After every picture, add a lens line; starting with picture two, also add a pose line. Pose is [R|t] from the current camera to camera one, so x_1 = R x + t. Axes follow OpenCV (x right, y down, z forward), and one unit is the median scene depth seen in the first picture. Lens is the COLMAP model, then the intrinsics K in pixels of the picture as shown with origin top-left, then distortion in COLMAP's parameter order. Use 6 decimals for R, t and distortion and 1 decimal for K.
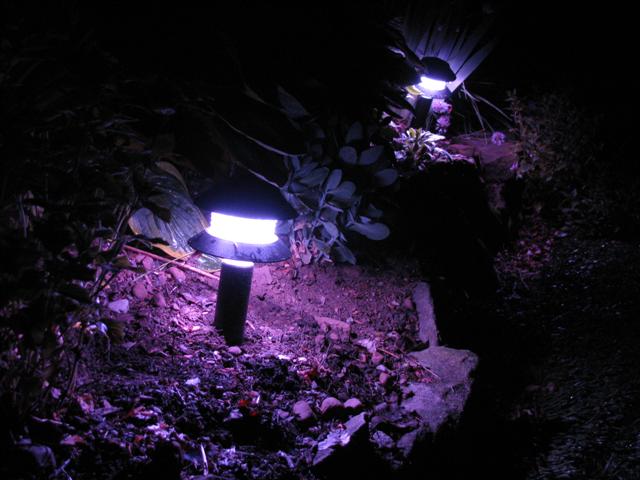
lens RADIAL K [[1208.8, 0, 320.0], [0, 1208.8, 240.0], [0, 0, 1]] dist [0.003404, 0.051425]
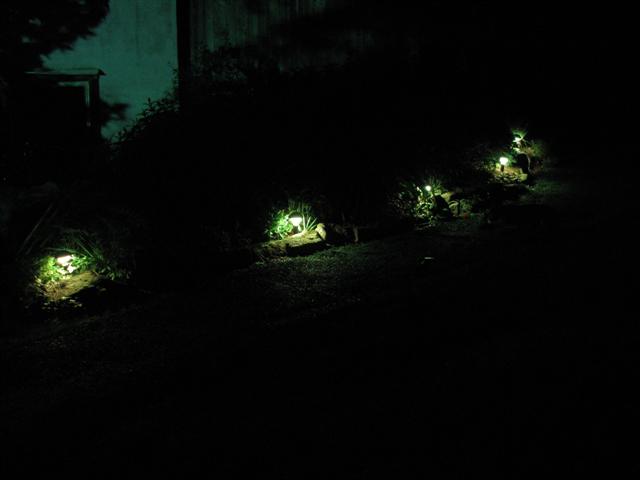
lens RADIAL K [[755.6, 0, 320.0], [0, 755.6, 240.0], [0, 0, 1]] dist [-0.008359, -0.007980]
pose [[0.992810, 0.002976, -0.119664, -0.393697], [0.002926, 0.998789, 0.049116, 0.160872], [0.119665, -0.049113, 0.991599, -2.583202]]
